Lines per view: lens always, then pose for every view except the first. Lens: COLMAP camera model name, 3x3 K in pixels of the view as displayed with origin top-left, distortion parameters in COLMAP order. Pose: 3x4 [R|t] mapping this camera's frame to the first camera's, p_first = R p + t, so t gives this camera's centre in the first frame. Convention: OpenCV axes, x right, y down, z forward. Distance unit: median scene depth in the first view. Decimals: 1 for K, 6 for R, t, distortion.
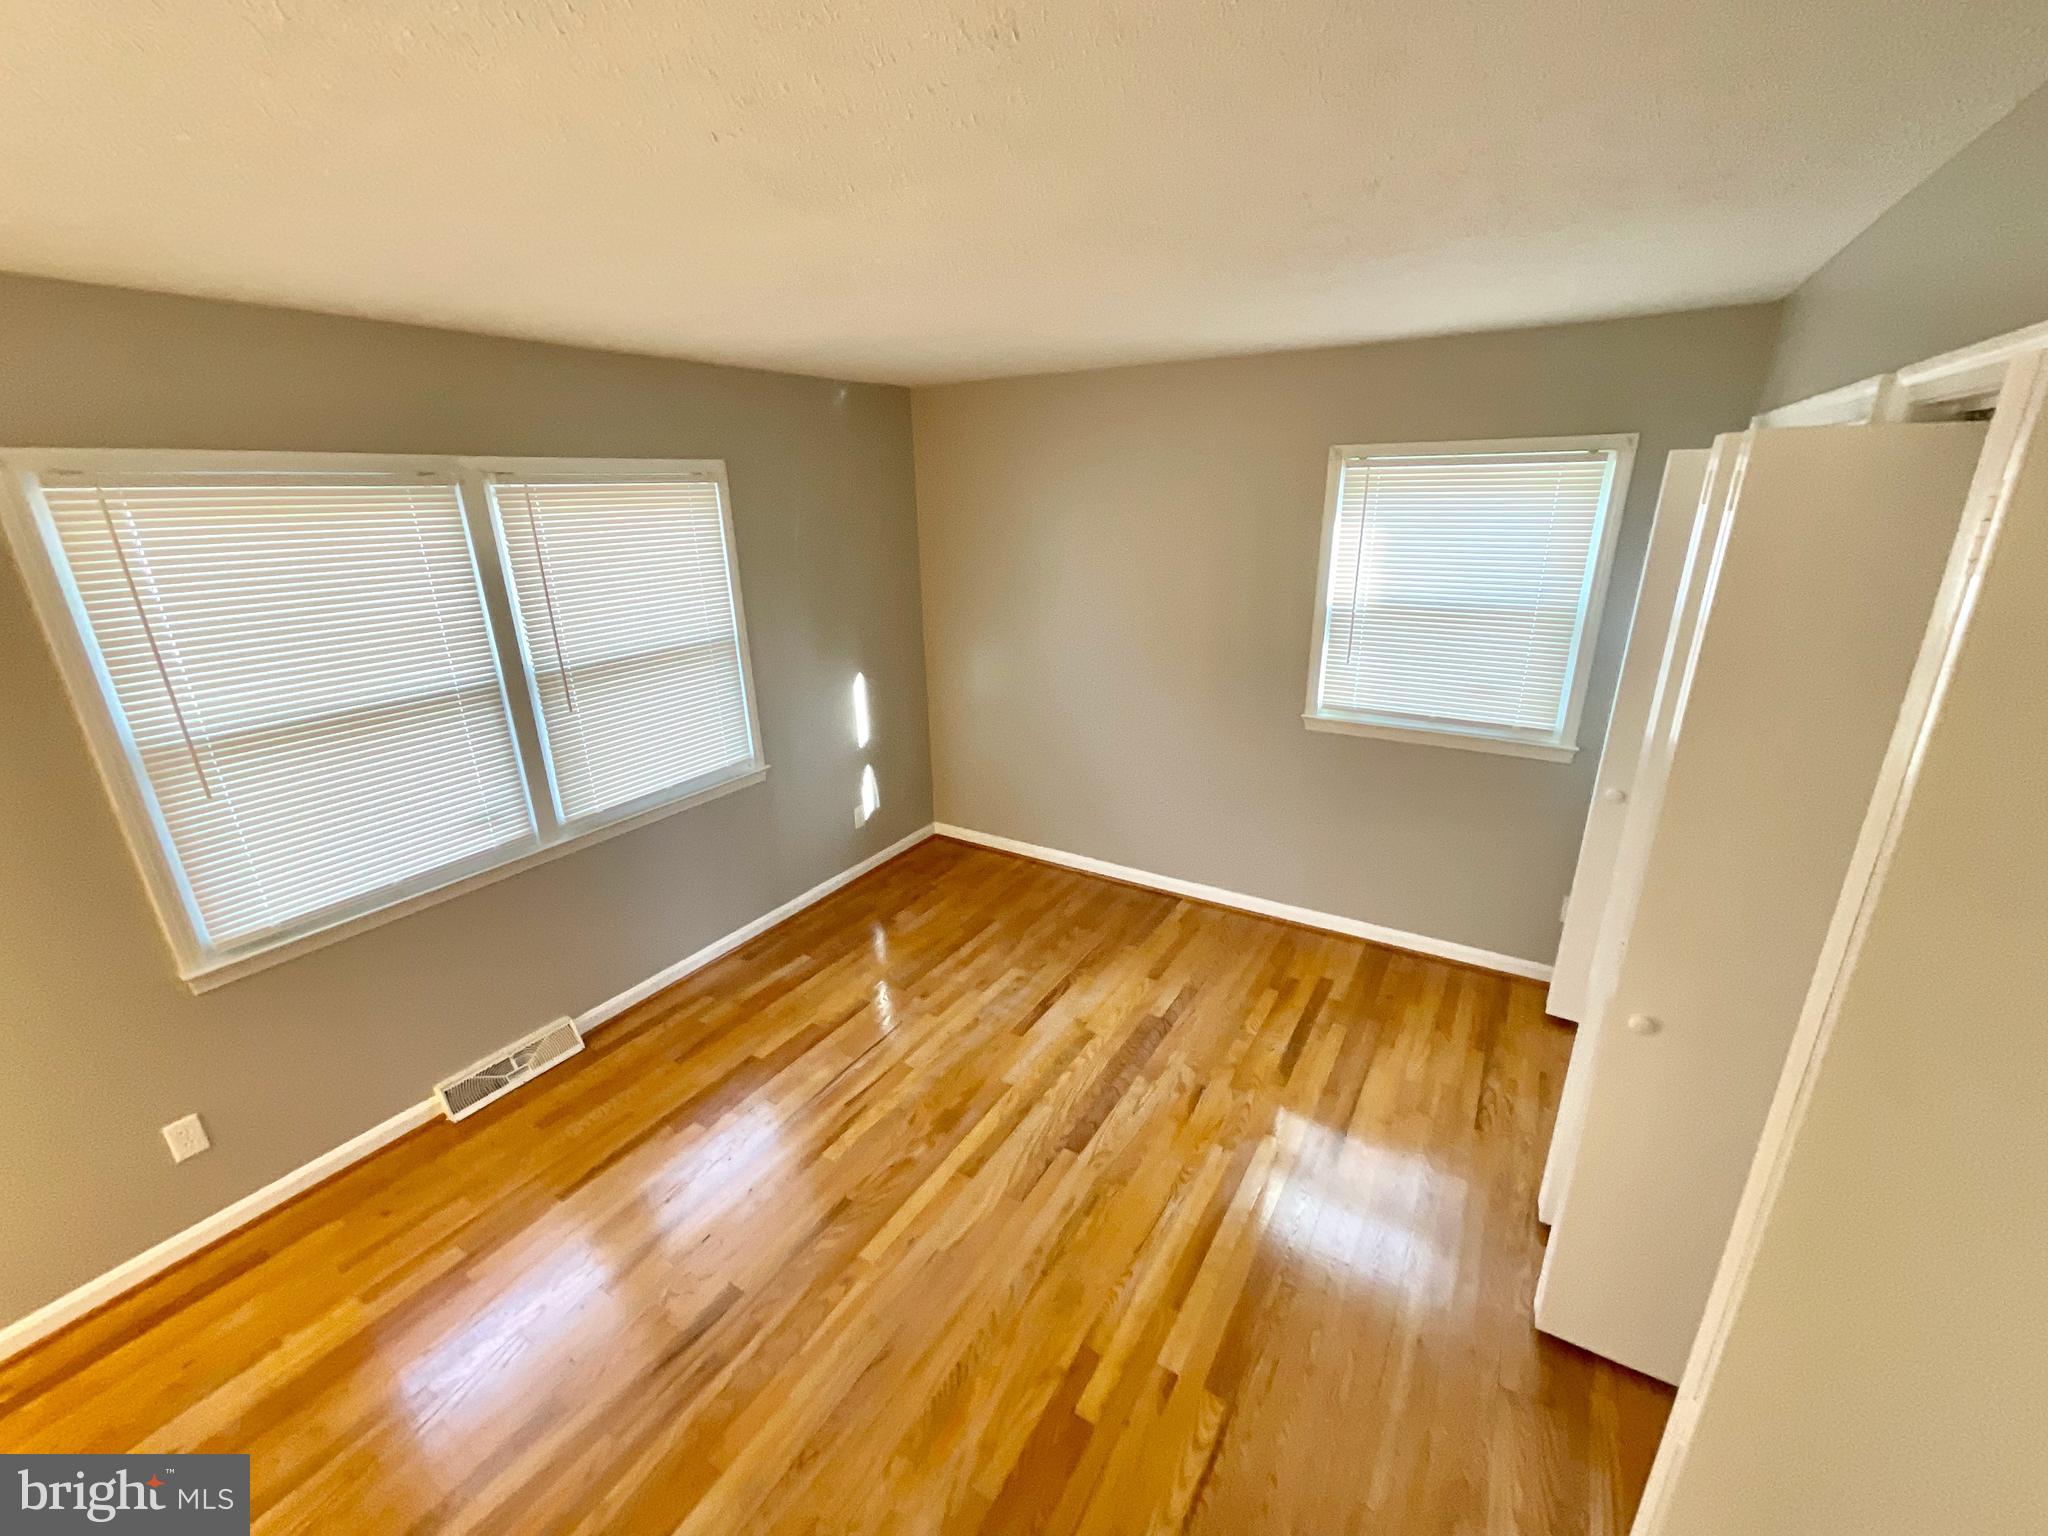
lens RADIAL K [[839.2, 0, 1024.0], [0, 839.2, 768.0], [0, 0, 1]] dist [-0.000875, 0.000248]
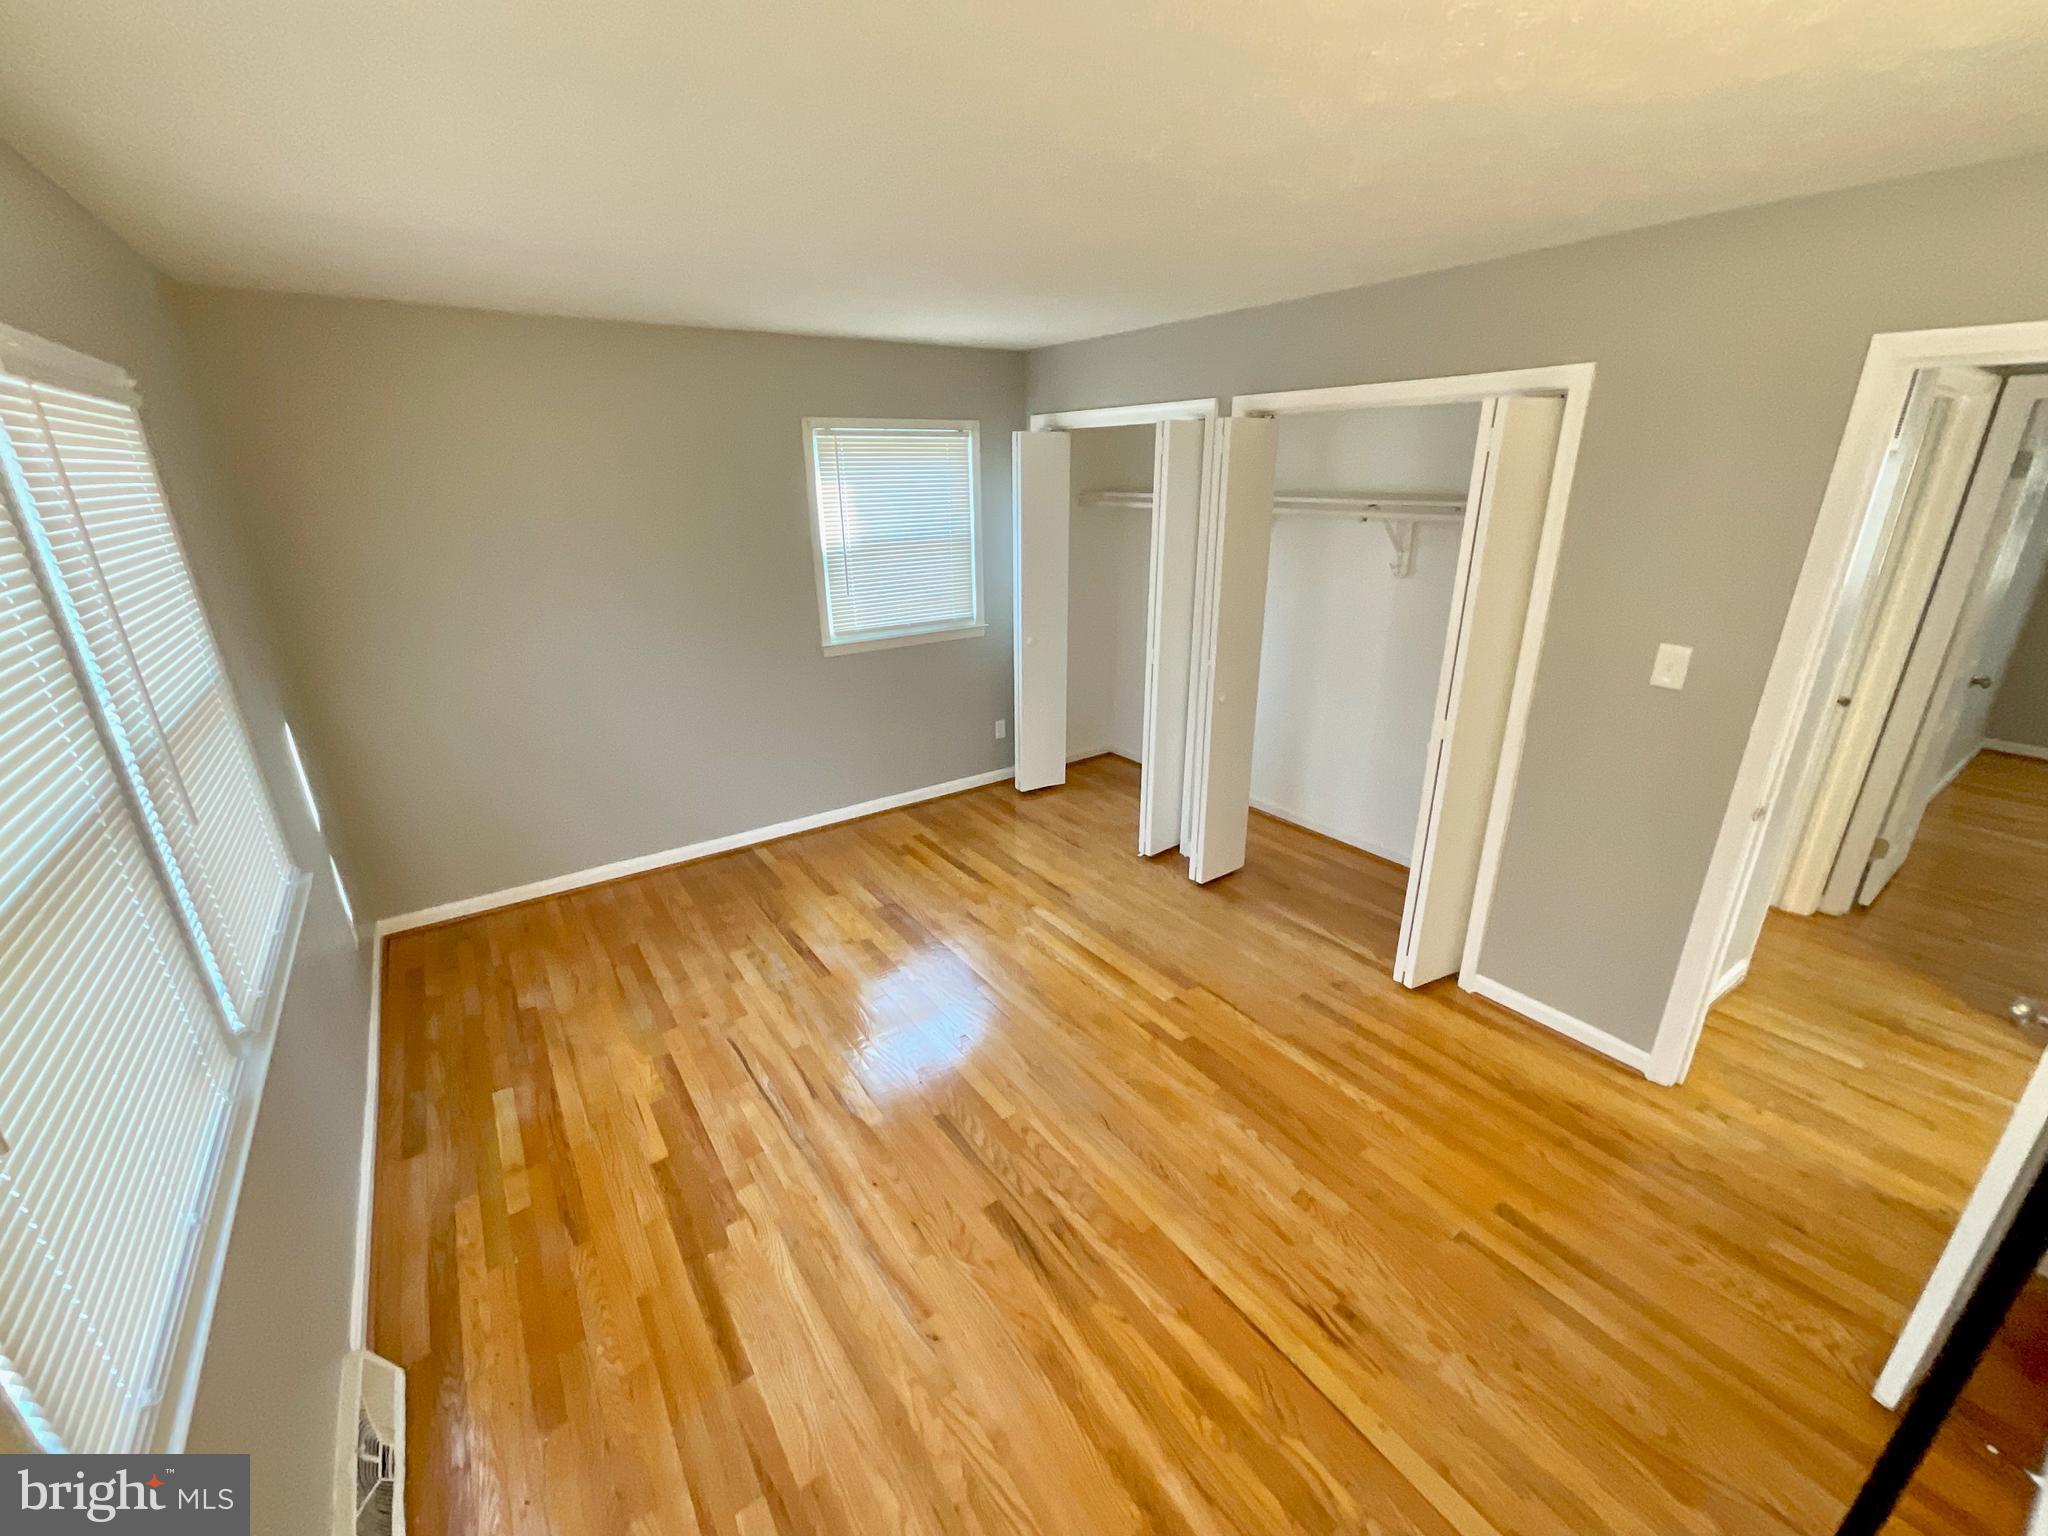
lens RADIAL K [[839.2, 0, 1024.0], [0, 839.2, 768.0], [0, 0, 1]] dist [-0.000875, 0.000248]
pose [[0.390826, -0.295114, 0.871873, -0.766355], [0.298007, 0.936762, 0.183493, -0.038932], [-0.870889, 0.188110, 0.454057, 0.286962]]
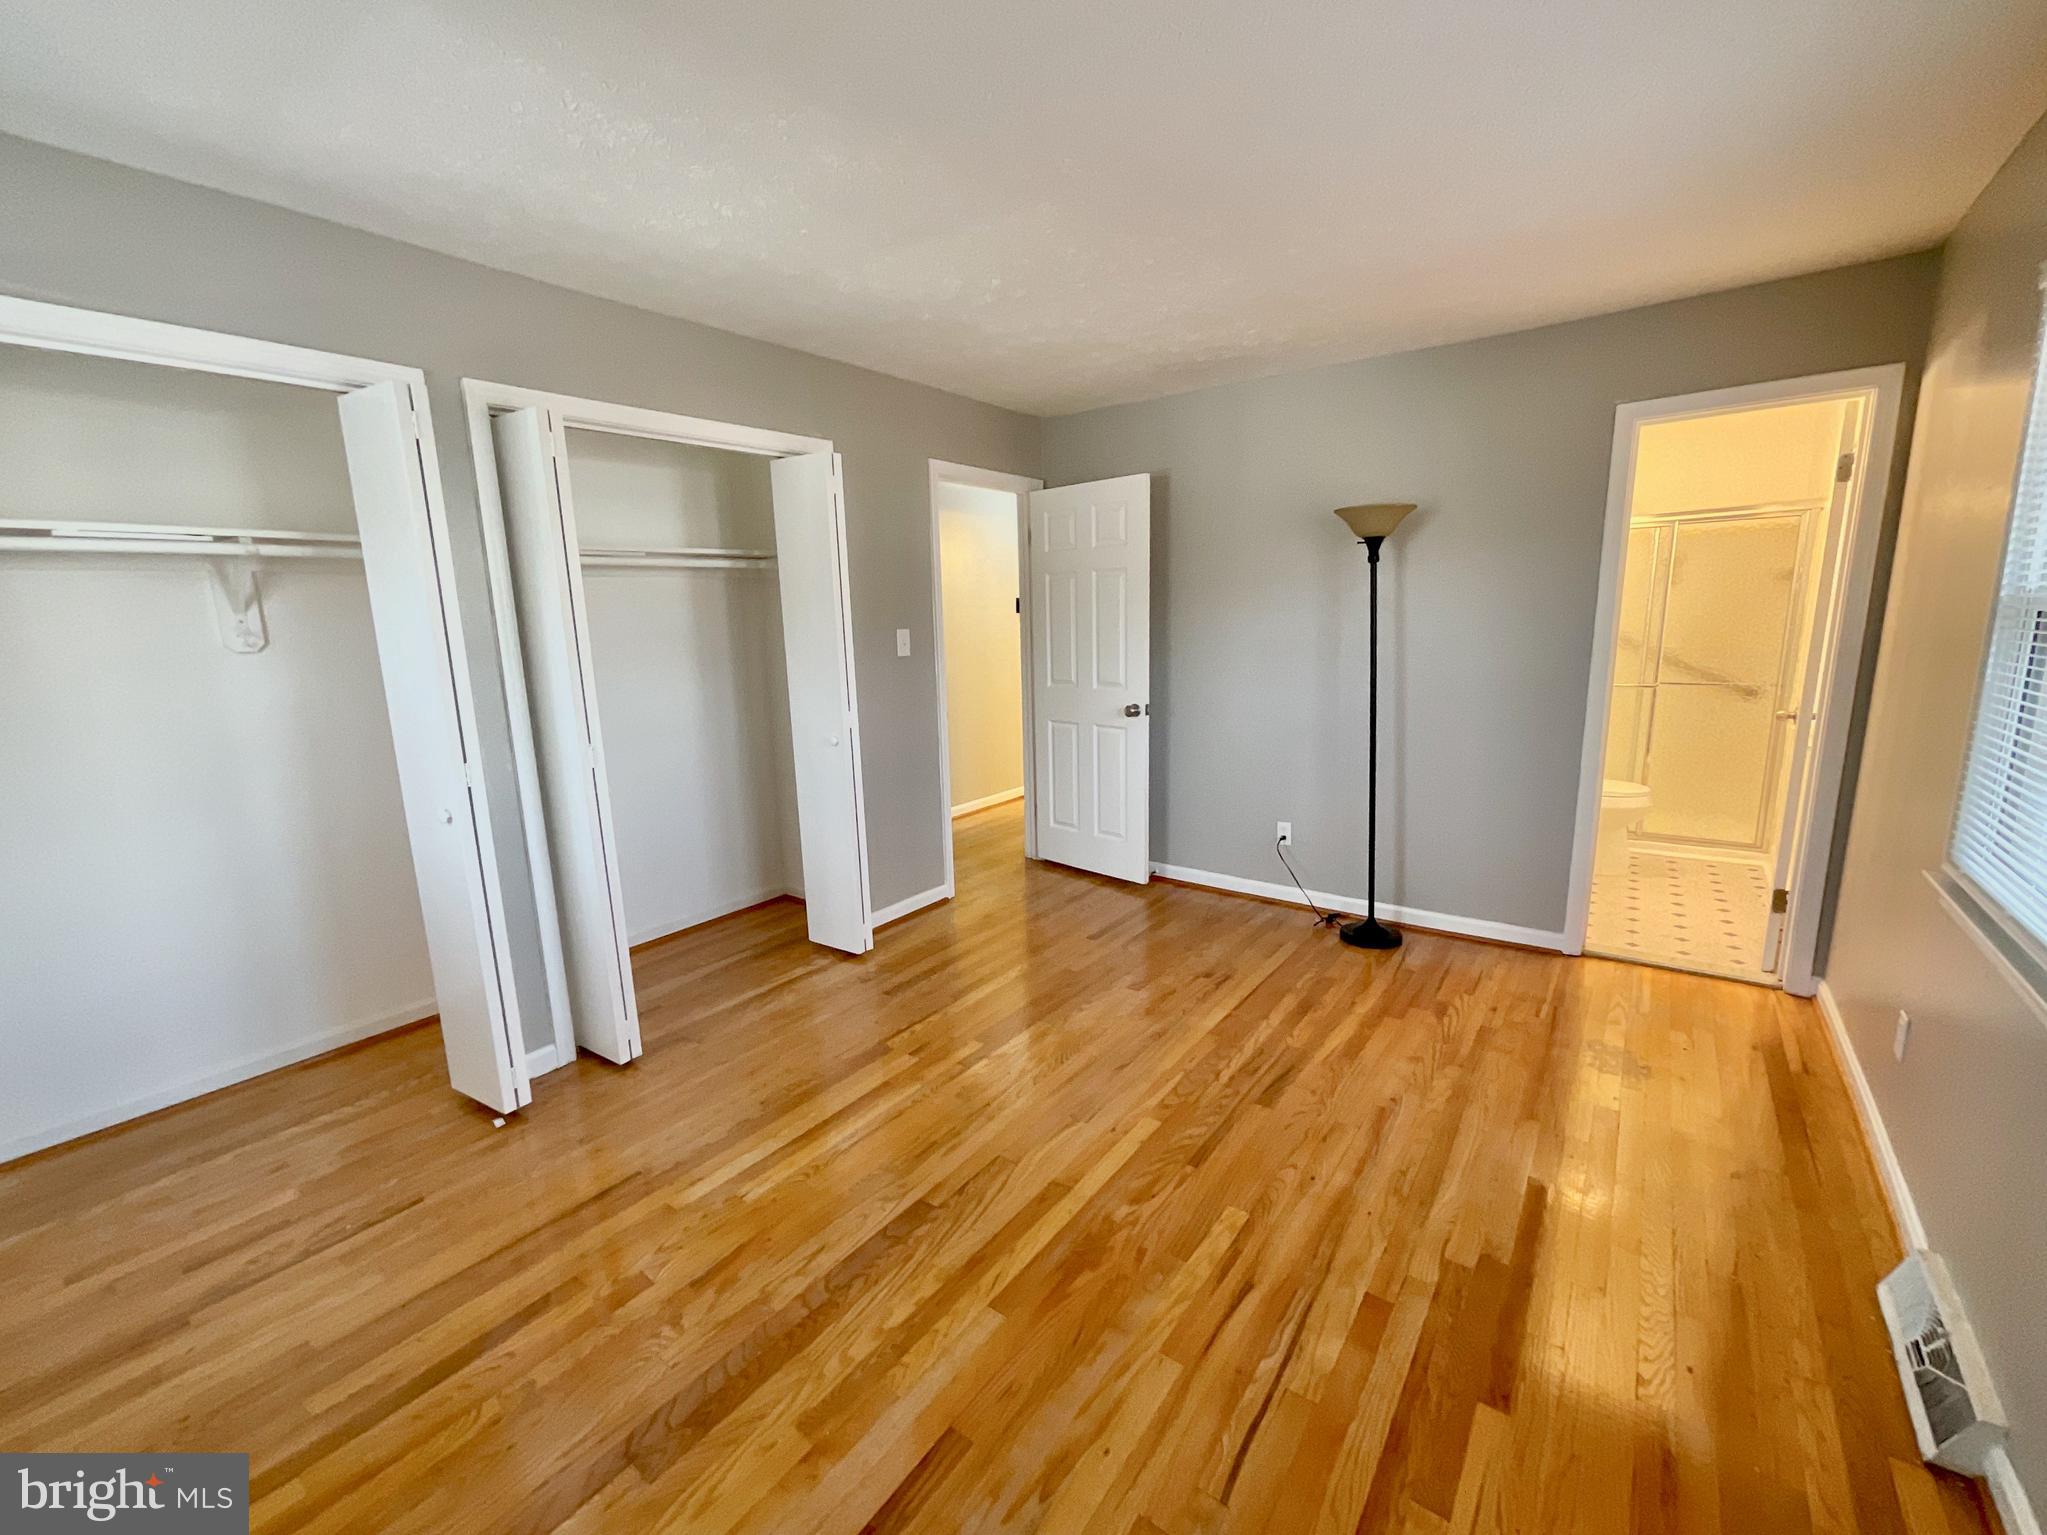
lens RADIAL K [[838.8, 0, 1023.5], [0, 838.8, 767.5], [0, 0, 1]] dist [-0.000875, 0.000248]
pose [[-0.995000, 0.030448, 0.095121, -0.104439], [0.073333, 0.869285, 0.488841, -0.244354], [-0.067803, 0.493373, -0.867171, 1.274667]]
